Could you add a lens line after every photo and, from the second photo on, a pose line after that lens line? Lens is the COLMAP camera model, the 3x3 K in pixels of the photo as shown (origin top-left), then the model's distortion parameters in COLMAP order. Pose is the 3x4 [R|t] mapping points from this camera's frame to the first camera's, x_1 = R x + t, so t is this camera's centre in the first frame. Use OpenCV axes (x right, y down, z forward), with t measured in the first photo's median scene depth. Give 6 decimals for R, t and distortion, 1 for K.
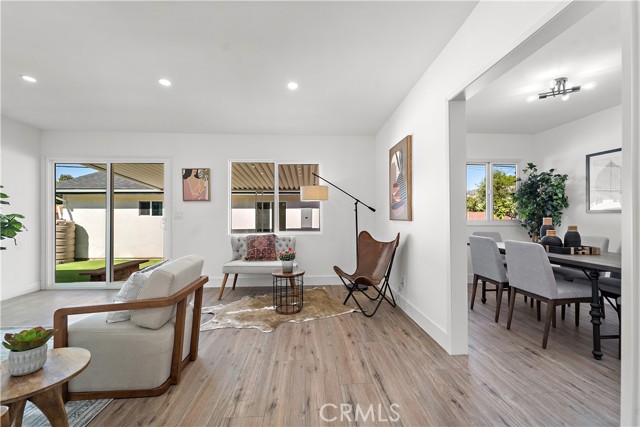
lens RADIAL K [[262.4, 0, 324.8], [0, 262.4, 215.3], [0, 0, 1]] dist [-0.000799, -0.000026]
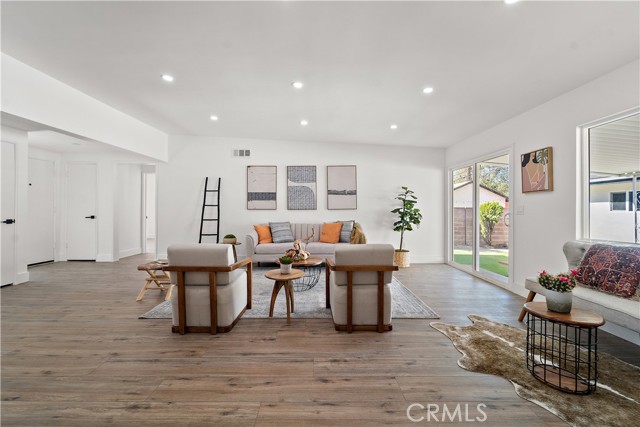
lens RADIAL K [[262.2, 0, 312.4], [0, 262.2, 209.4], [0, 0, 1]] dist [0.000212, -0.000175]
pose [[-0.078053, 0.000795, -0.996949, 0.360030], [-0.003376, 0.999994, 0.001062, -0.000899], [0.996943, 0.003449, -0.078050, 0.405792]]
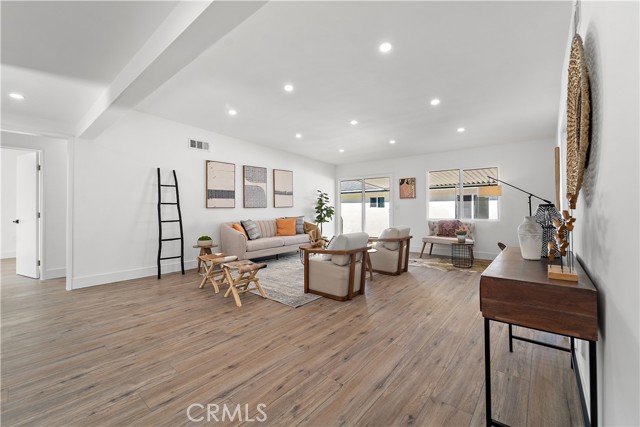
lens RADIAL K [[268.3, 0, 318.9], [0, 268.3, 206.9], [0, 0, 1]] dist [-0.001477, -0.000127]
pose [[0.713601, -0.002124, -0.700550, 0.296638], [0.002594, 0.999997, -0.000390, -0.001438], [0.700548, -0.001539, 0.713604, -0.597695]]
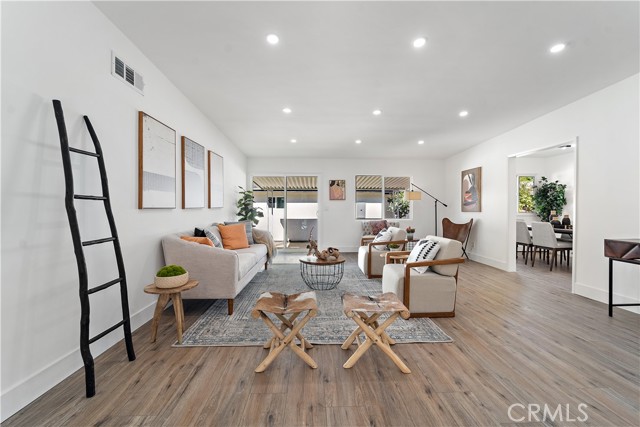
lens RADIAL K [[259.1, 0, 323.2], [0, 259.1, 212.0], [0, 0, 1]] dist [-0.001816, -0.000360]
pose [[0.999663, 0.004441, -0.025575, -0.554440], [-0.004053, 0.999876, 0.015221, -0.001858], [0.025640, -0.015112, 0.999557, -0.659415]]
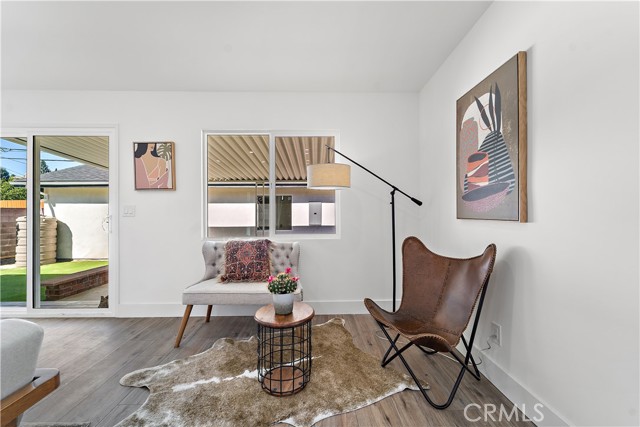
lens RADIAL K [[259.1, 0, 323.2], [0, 259.1, 212.0], [0, 0, 1]] dist [-0.001816, -0.000360]
pose [[0.999338, -0.000020, -0.036379, -0.029639], [0.000180, 0.999990, 0.004393, -0.000249], [0.036379, -0.004396, 0.999328, 0.356800]]
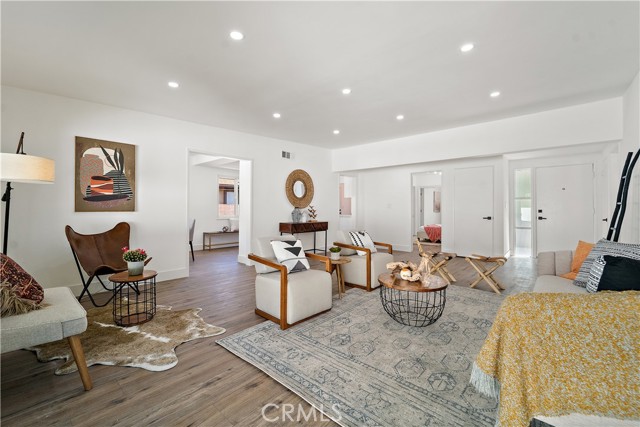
lens RADIAL K [[268.3, 0, 318.9], [0, 268.3, 206.9], [0, 0, 1]] dist [-0.001477, -0.000127]
pose [[-0.699544, 0.008685, 0.714537, -0.903344], [0.002412, 0.999949, -0.009792, 0.009892], [-0.714586, -0.005127, -0.699529, 0.925638]]
